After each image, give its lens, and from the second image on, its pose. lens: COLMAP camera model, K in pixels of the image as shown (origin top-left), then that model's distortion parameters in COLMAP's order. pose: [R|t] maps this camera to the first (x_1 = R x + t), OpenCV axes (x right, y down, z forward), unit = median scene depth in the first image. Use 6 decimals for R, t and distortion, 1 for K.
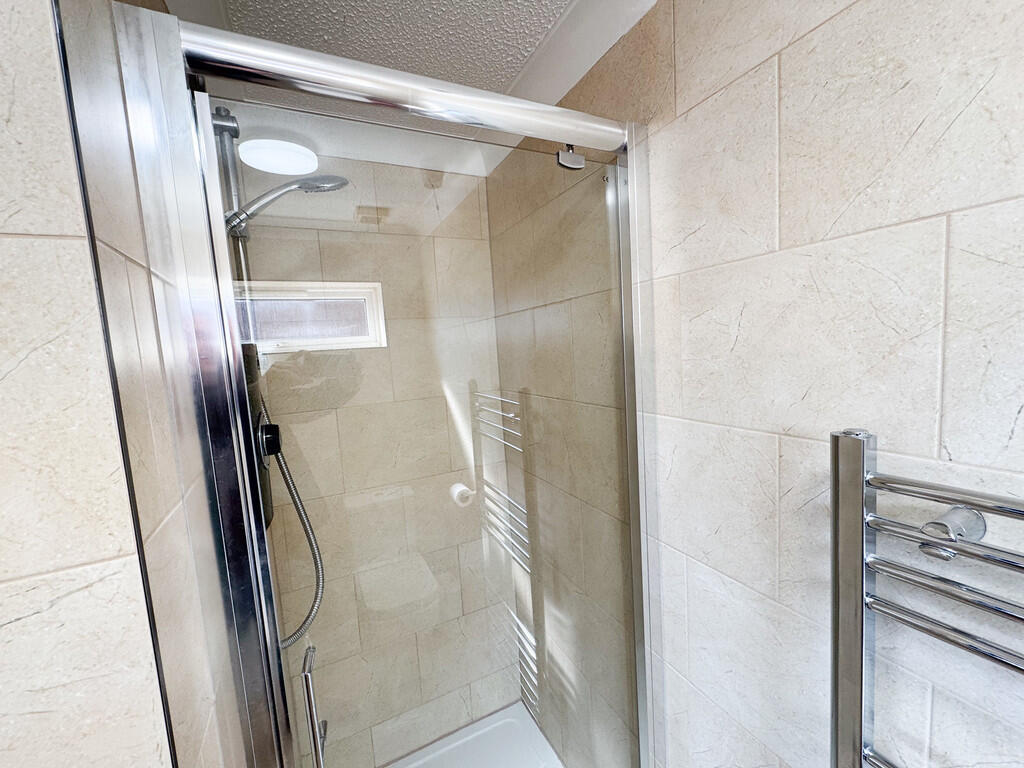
lens RADIAL K [[407.4, 0, 511.1], [0, 407.4, 384.7], [0, 0, 1]] dist [-0.007628, 0.002007]
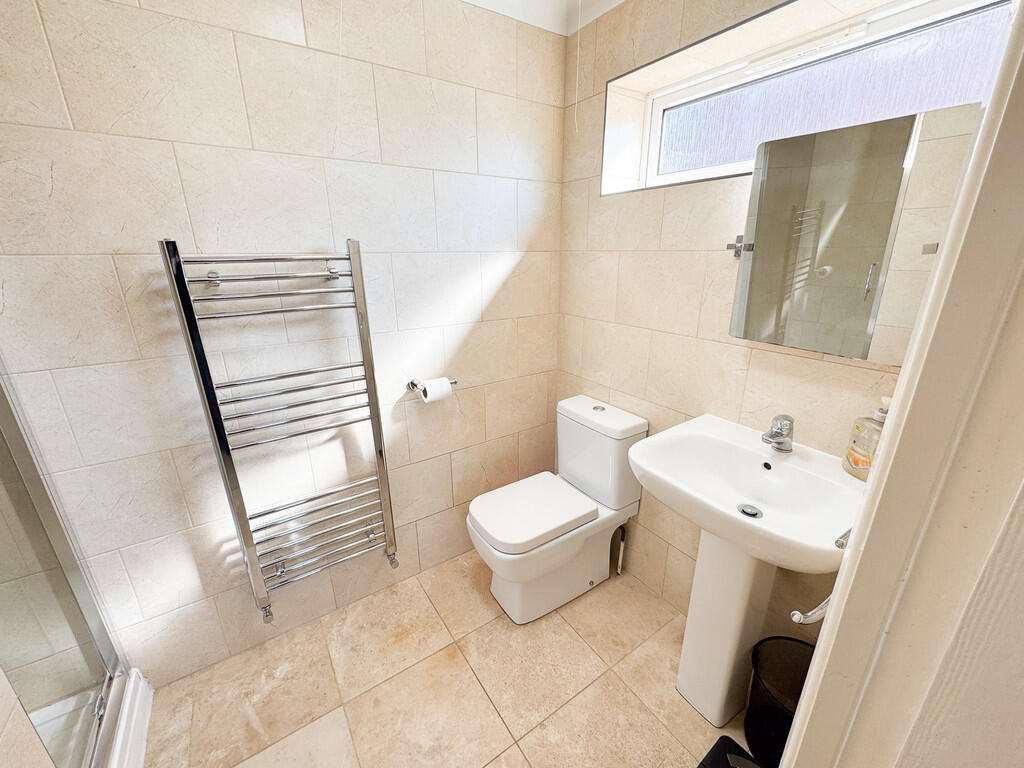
lens RADIAL K [[407.4, 0, 511.5], [0, 407.4, 385.7], [0, 0, 1]] dist [-0.007628, 0.002007]
pose [[-0.132035, -0.246135, 0.960200, -1.252947], [0.107672, 0.959388, 0.260733, 0.375460], [-0.985380, 0.137812, -0.100171, -0.359807]]
